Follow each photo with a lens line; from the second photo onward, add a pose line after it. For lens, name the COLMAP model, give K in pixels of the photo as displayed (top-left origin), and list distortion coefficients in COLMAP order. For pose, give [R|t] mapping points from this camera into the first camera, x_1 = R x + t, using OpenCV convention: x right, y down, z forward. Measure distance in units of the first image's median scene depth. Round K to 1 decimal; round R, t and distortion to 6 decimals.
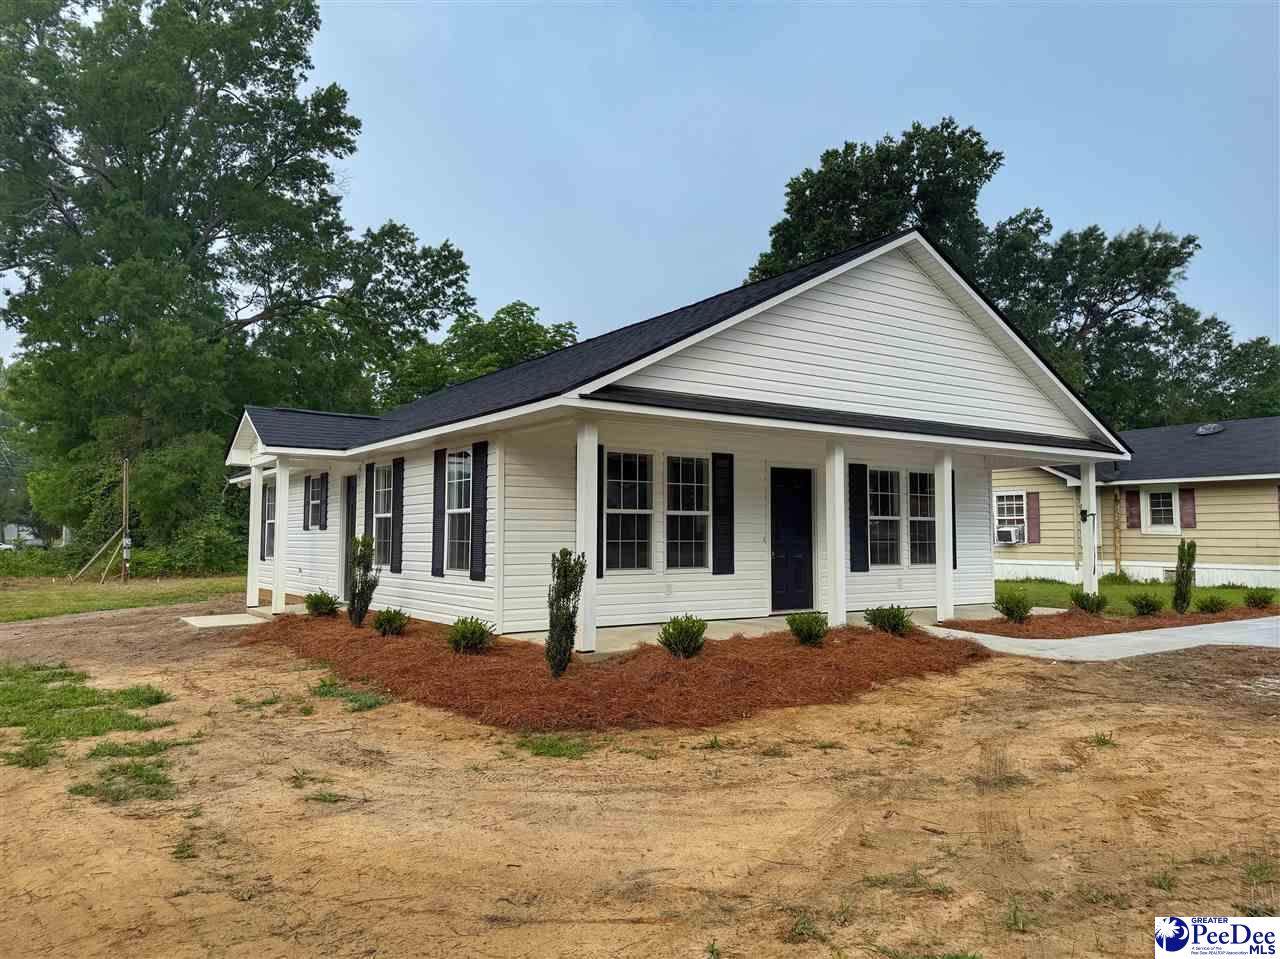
lens RADIAL K [[896.8, 0, 641.6], [0, 896.8, 480.5], [0, 0, 1]] dist [0.010790, 0.000776]
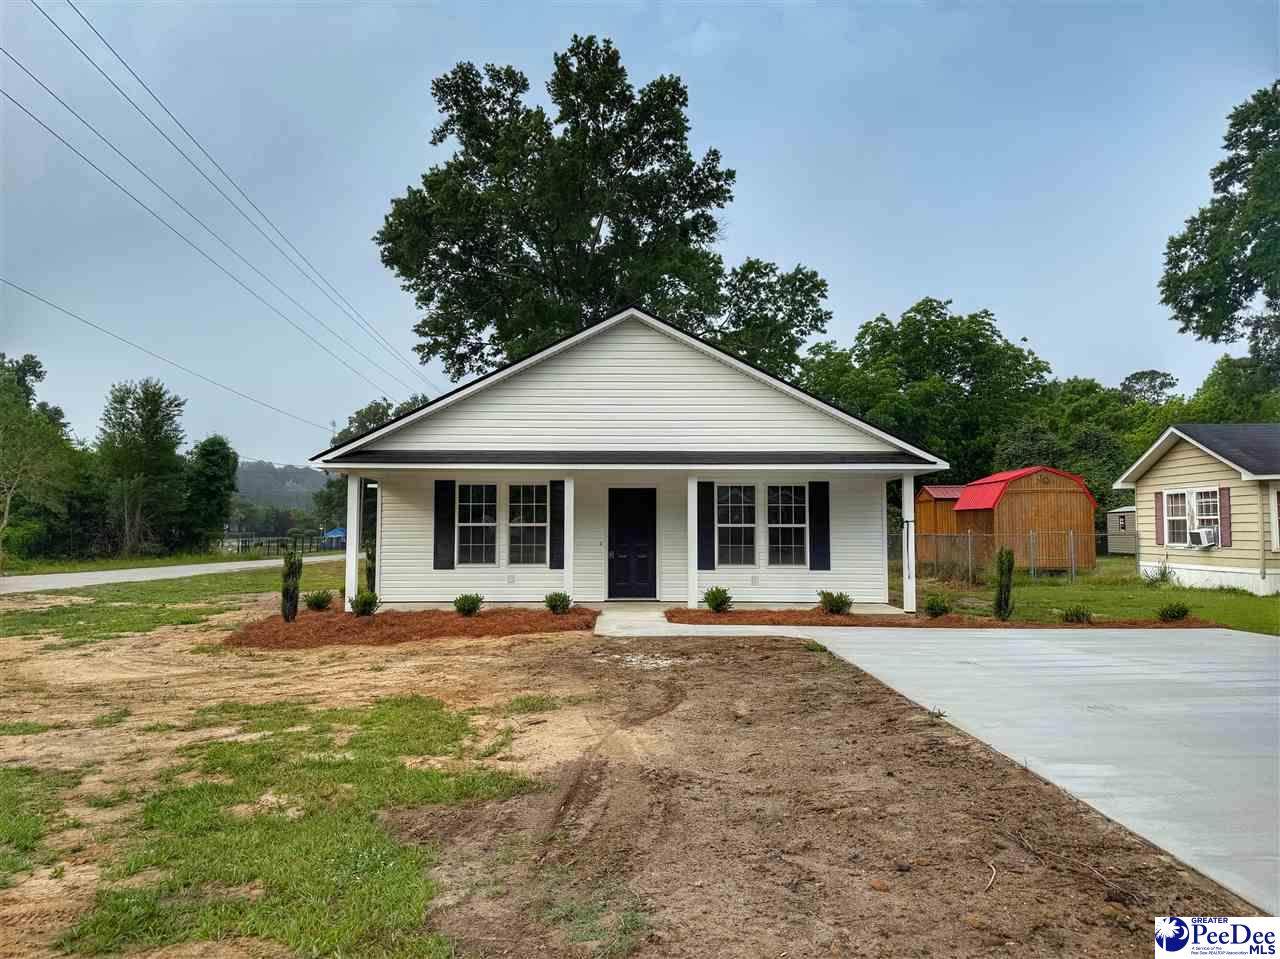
lens RADIAL K [[876.4, 0, 643.1], [0, 876.4, 478.8], [0, 0, 1]] dist [0.047315, -0.065268]
pose [[0.827645, -0.030314, -0.560432, 0.853390], [0.033509, 0.999428, -0.004573, -0.019999], [0.560251, -0.014994, 0.828187, -0.033647]]
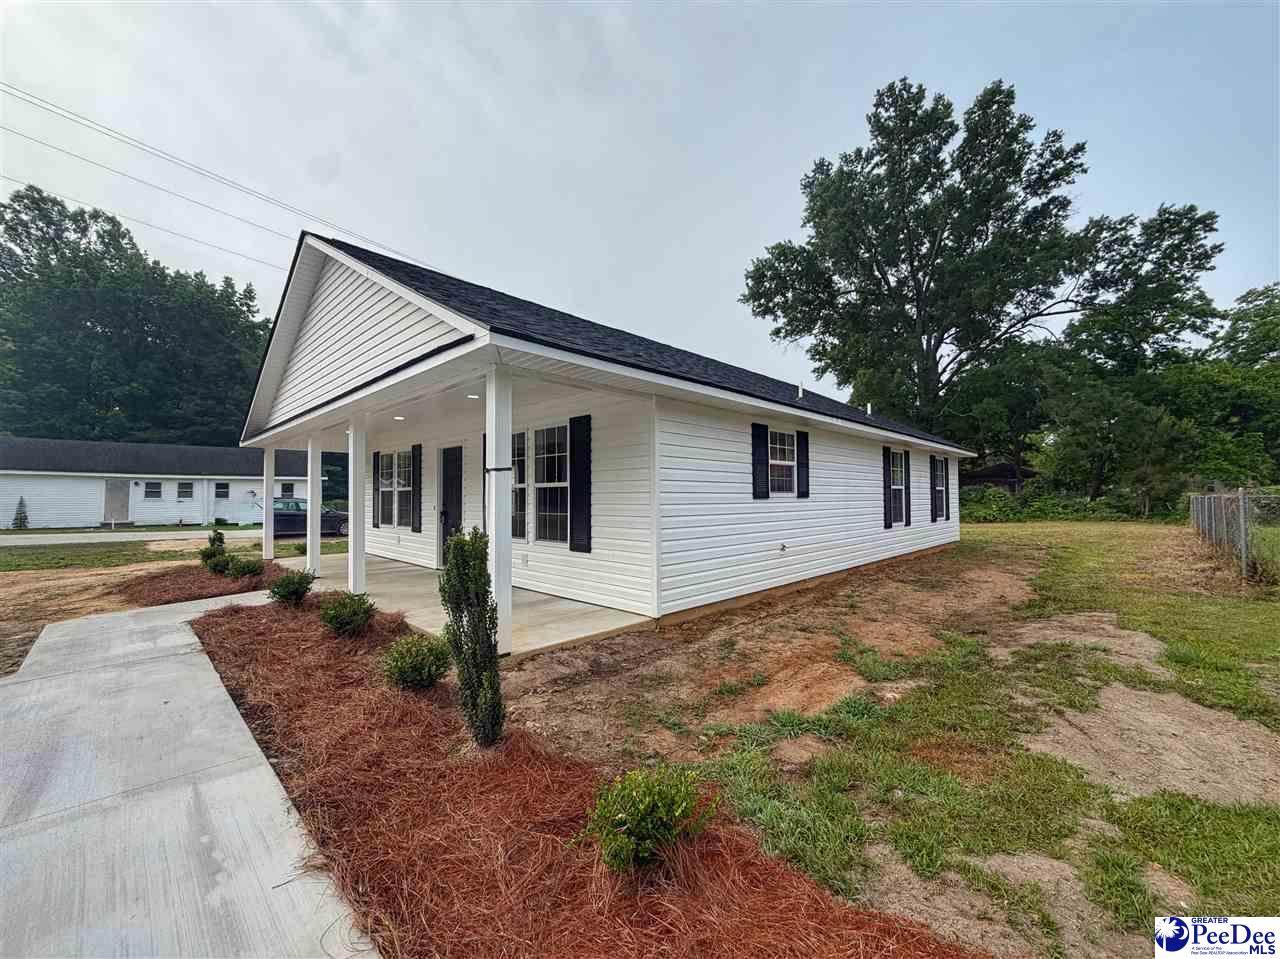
lens RADIAL K [[506.8, 0, 642.7], [0, 506.8, 475.8], [0, 0, 1]] dist [-0.001114, -0.000247]
pose [[0.200696, -0.039758, -0.978846, 0.830696], [0.070330, 0.997183, -0.026083, 0.056472], [0.977126, -0.063608, 0.202927, 1.074501]]
